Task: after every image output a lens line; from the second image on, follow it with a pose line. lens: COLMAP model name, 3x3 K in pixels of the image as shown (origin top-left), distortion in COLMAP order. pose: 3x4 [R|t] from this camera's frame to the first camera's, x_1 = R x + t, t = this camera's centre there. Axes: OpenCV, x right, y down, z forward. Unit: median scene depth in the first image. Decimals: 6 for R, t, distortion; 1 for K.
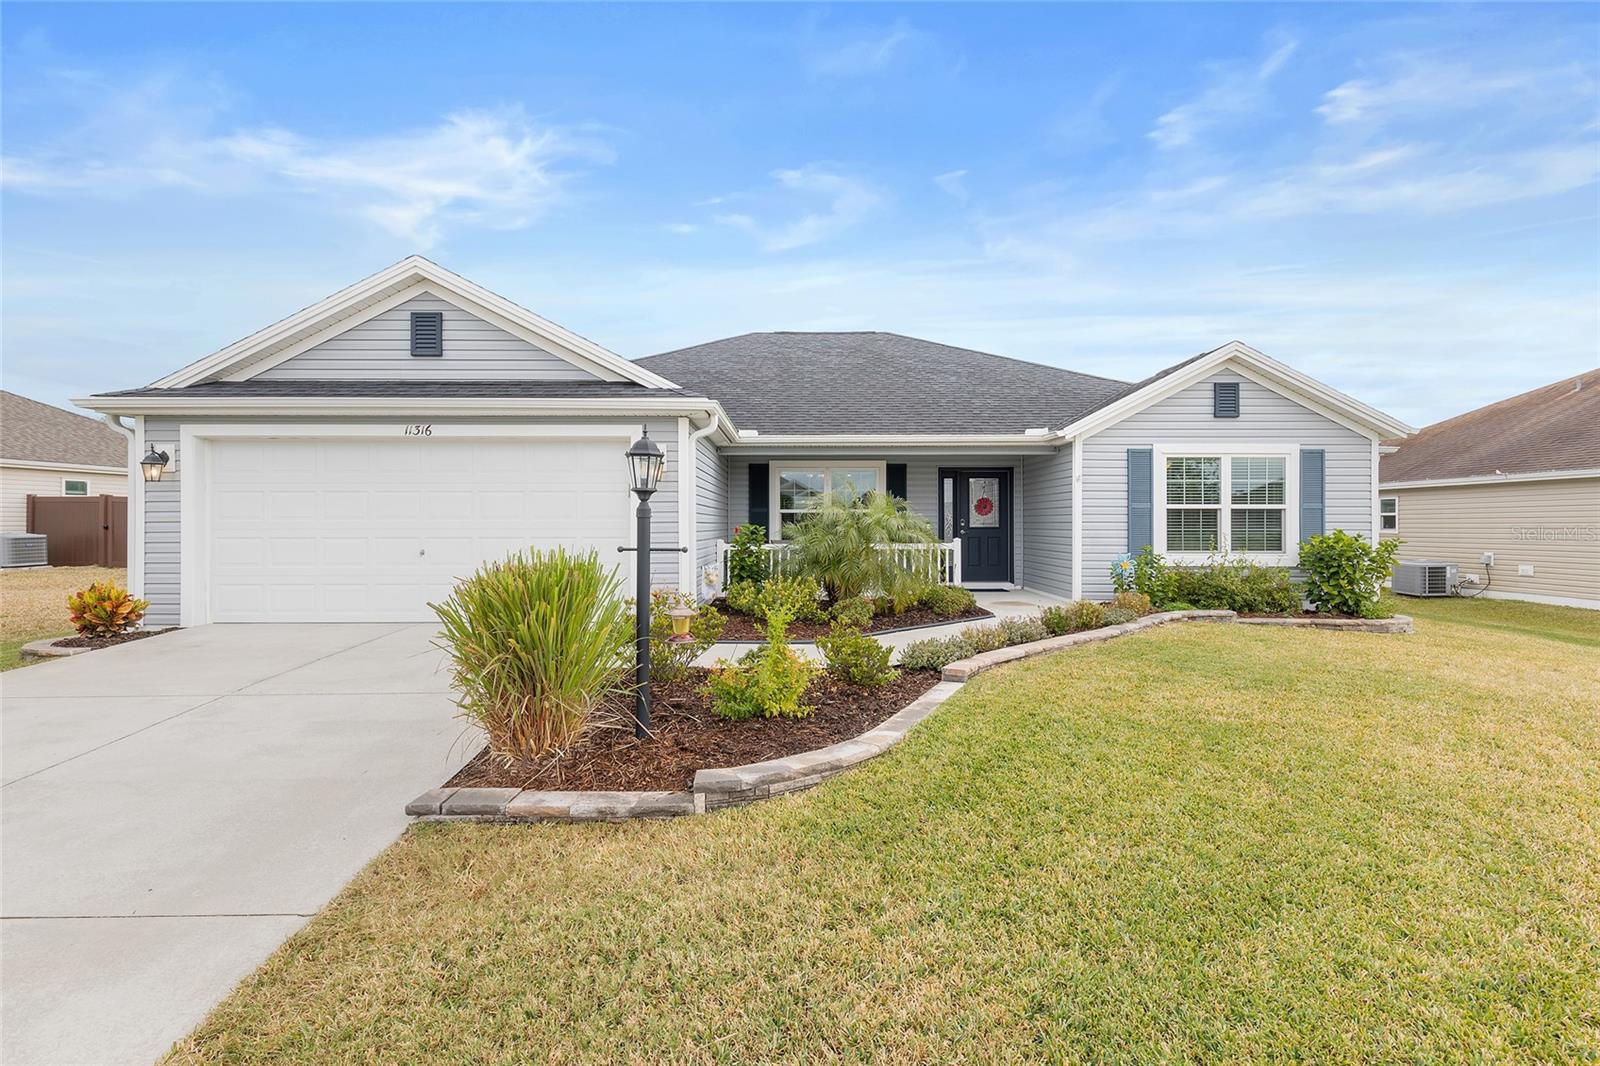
lens RADIAL K [[739.8, 0, 797.6], [0, 739.8, 523.1], [0, 0, 1]] dist [0.002788, 0.000198]
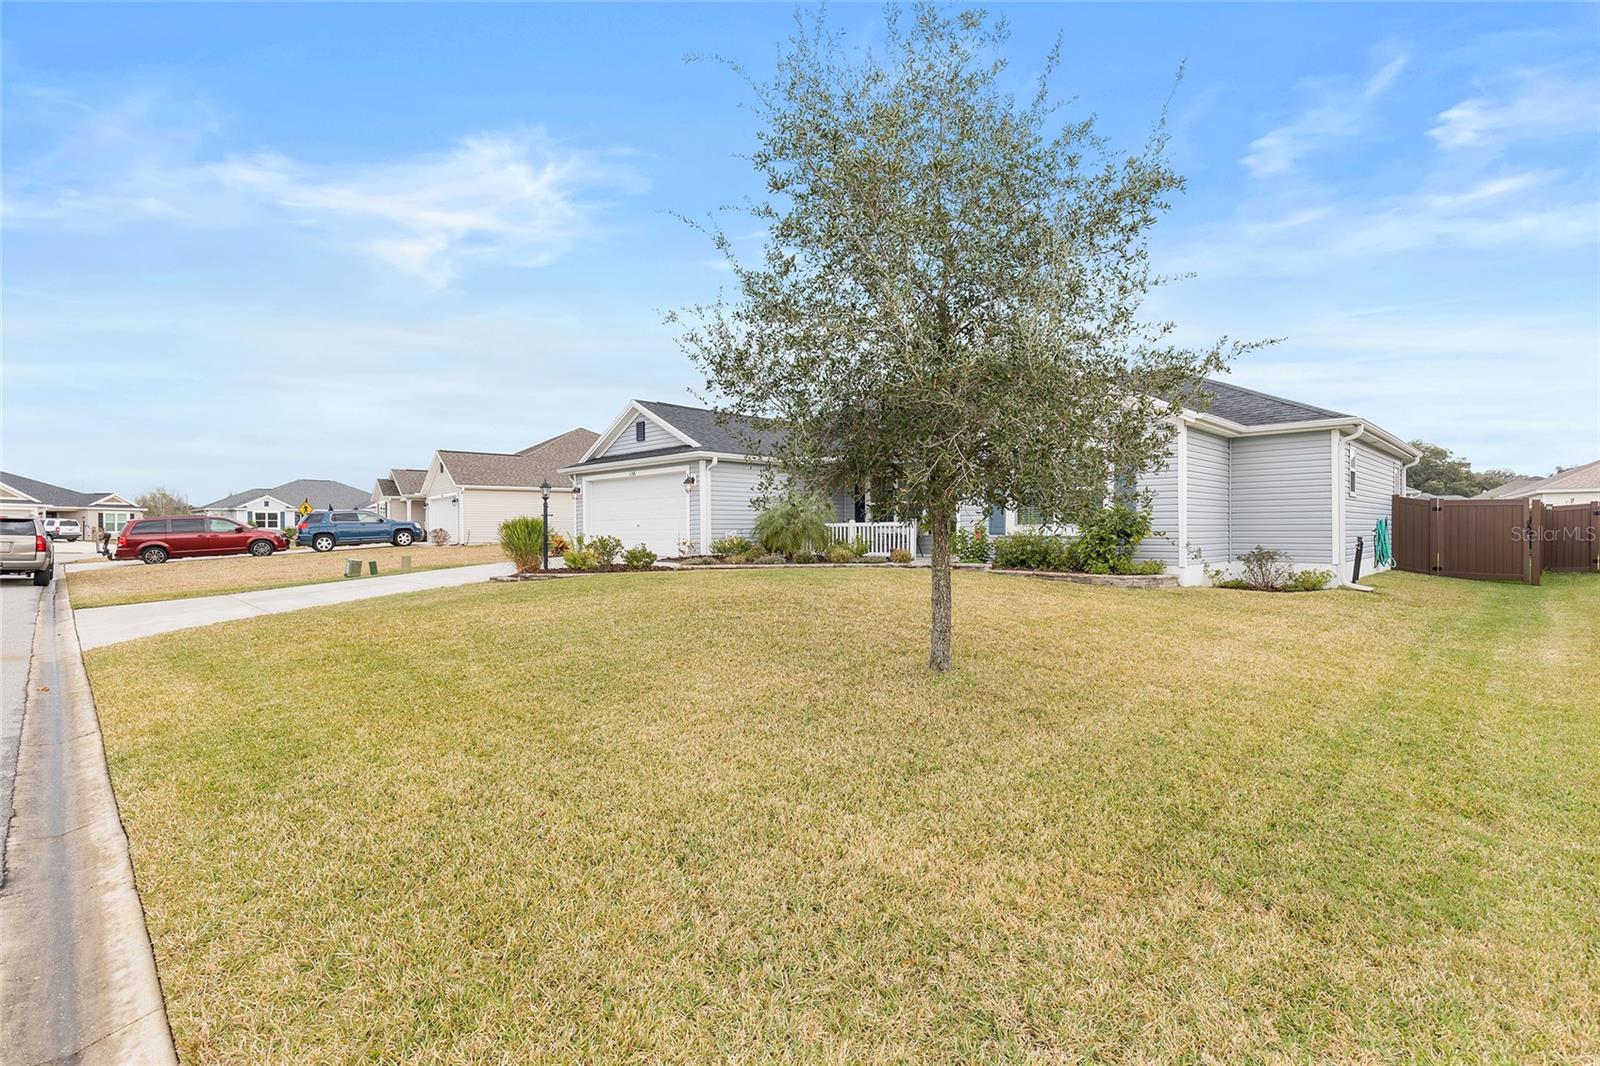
lens RADIAL K [[726.5, 0, 800.0], [0, 726.5, 533.0], [0, 0, 1]] dist [0.002453, 0.000207]
pose [[0.707225, -0.000866, -0.706988, 1.145588], [0.010900, 0.999894, 0.009679, 0.037323], [0.706905, -0.014552, 0.707159, -0.206636]]
